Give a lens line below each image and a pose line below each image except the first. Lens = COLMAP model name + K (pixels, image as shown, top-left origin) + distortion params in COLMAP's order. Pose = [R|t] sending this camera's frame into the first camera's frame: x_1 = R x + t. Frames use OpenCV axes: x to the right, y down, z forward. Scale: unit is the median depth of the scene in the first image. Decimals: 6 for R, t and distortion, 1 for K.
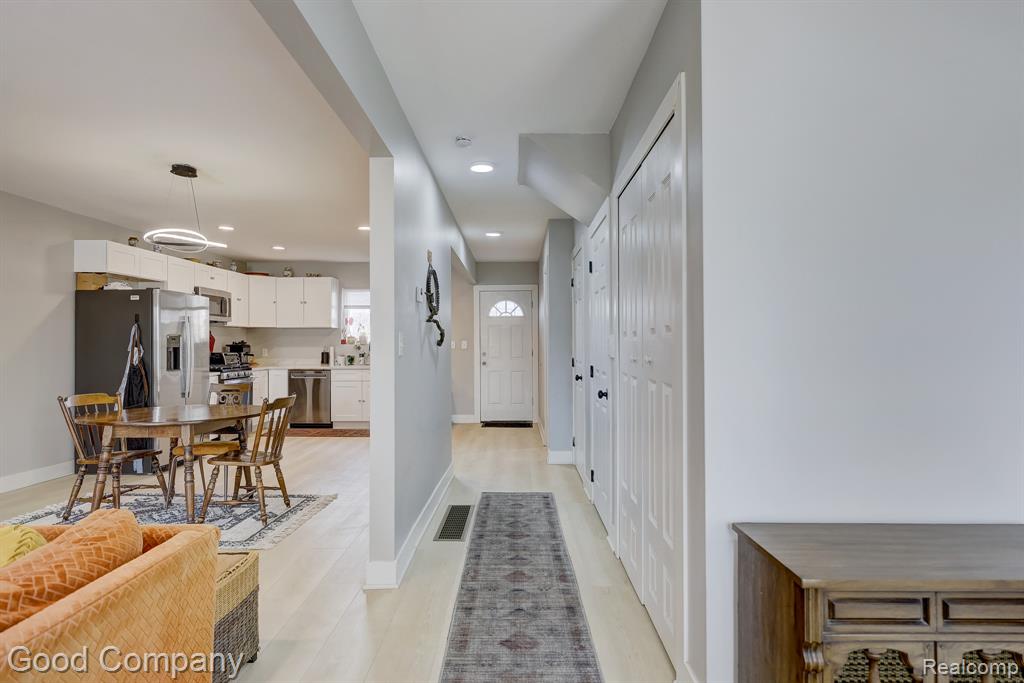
lens RADIAL K [[550.0, 0, 505.7], [0, 550.0, 342.2], [0, 0, 1]] dist [0.005642, 0.001903]
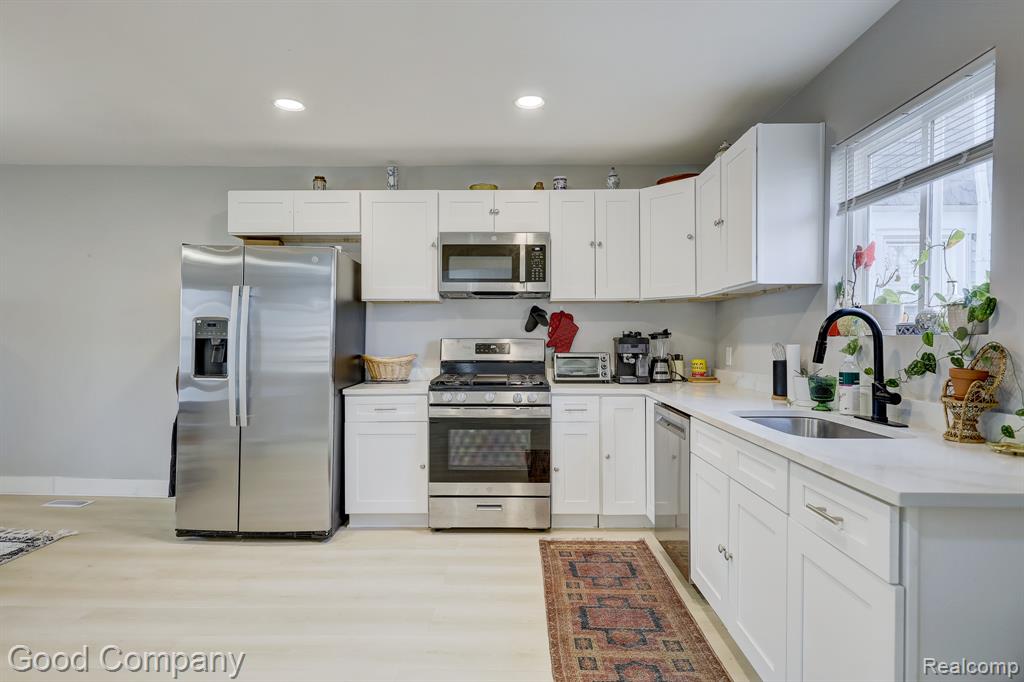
lens RADIAL K [[550.0, 0, 508.1], [0, 550.0, 335.2], [0, 0, 1]] dist [0.005642, 0.001903]
pose [[-0.001456, -0.006728, -0.999976, -0.000388], [-0.002461, 0.999974, -0.006724, 0.011912], [0.999996, 0.002451, -0.001473, 1.753733]]
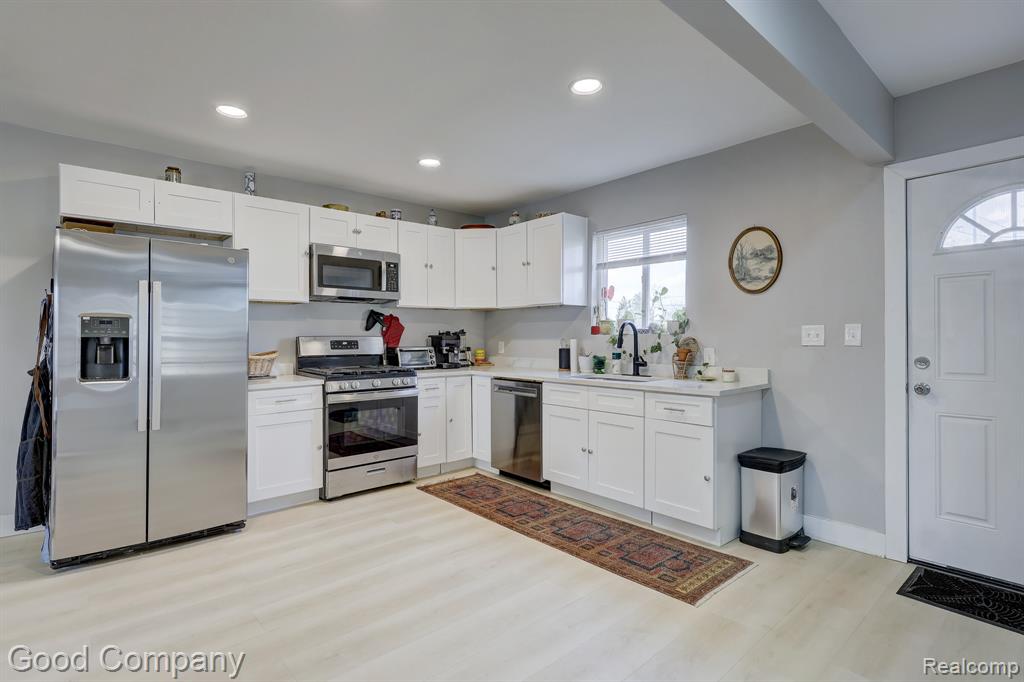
lens RADIAL K [[512.6, 0, 507.7], [0, 512.6, 335.9], [0, 0, 1]] dist [0.013122, 0.000865]
pose [[0.673487, -0.001059, -0.739198, 0.051531], [0.000701, 0.999999, -0.000793, 0.011502], [0.739198, 0.000016, 0.673488, 1.254755]]
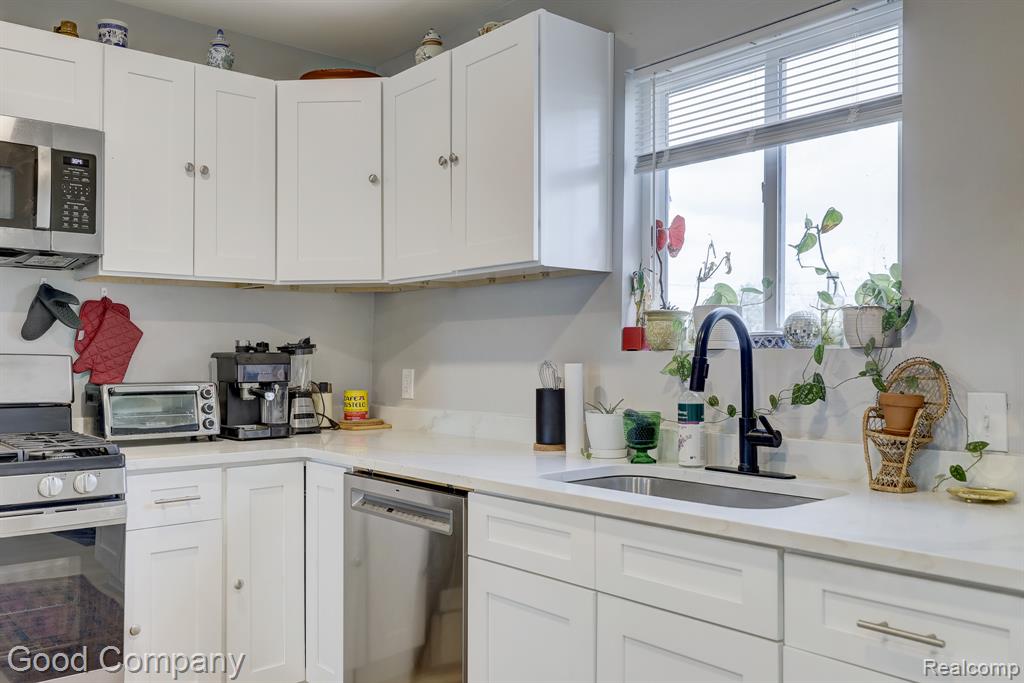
lens RADIAL K [[872.4, 0, 506.2], [0, 872.4, 336.8], [0, 0, 1]] dist [-0.000527, 0.010066]
pose [[0.659743, -0.017719, -0.751282, -0.188440], [-0.001957, 0.999678, -0.025296, 0.014230], [0.751489, 0.018159, 0.659496, 1.609108]]
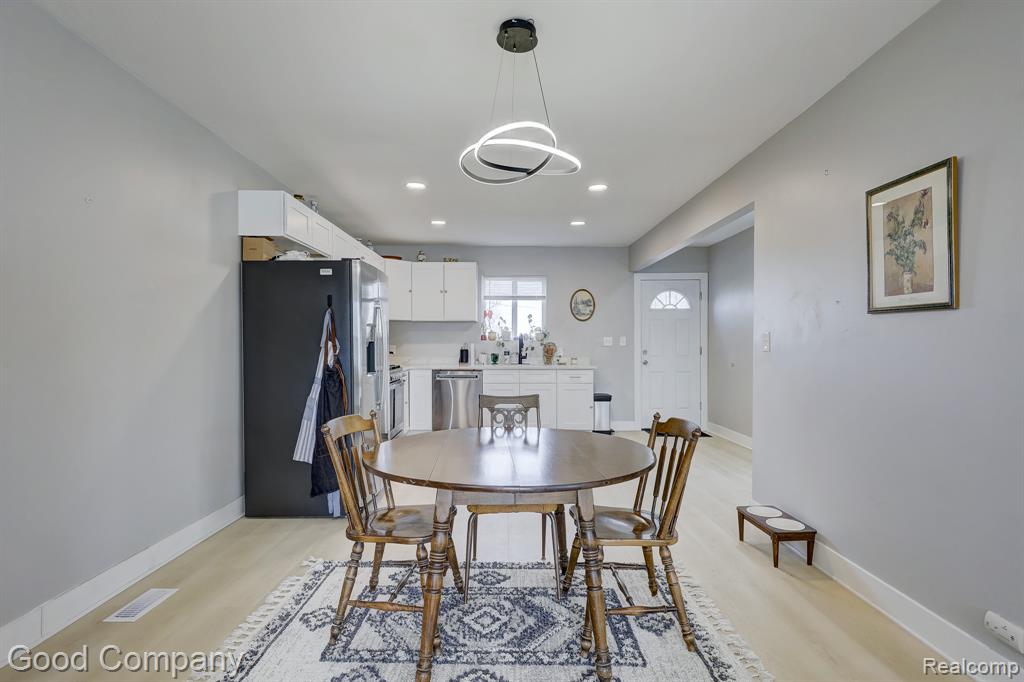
lens RADIAL K [[503.4, 0, 514.6], [0, 503.4, 347.0], [0, 0, 1]] dist [0.017178, -0.000310]
pose [[0.999628, 0.002803, 0.027140, -0.566247], [-0.003105, 0.999934, 0.011065, 0.011030], [-0.027107, -0.011146, 0.999570, 0.429416]]
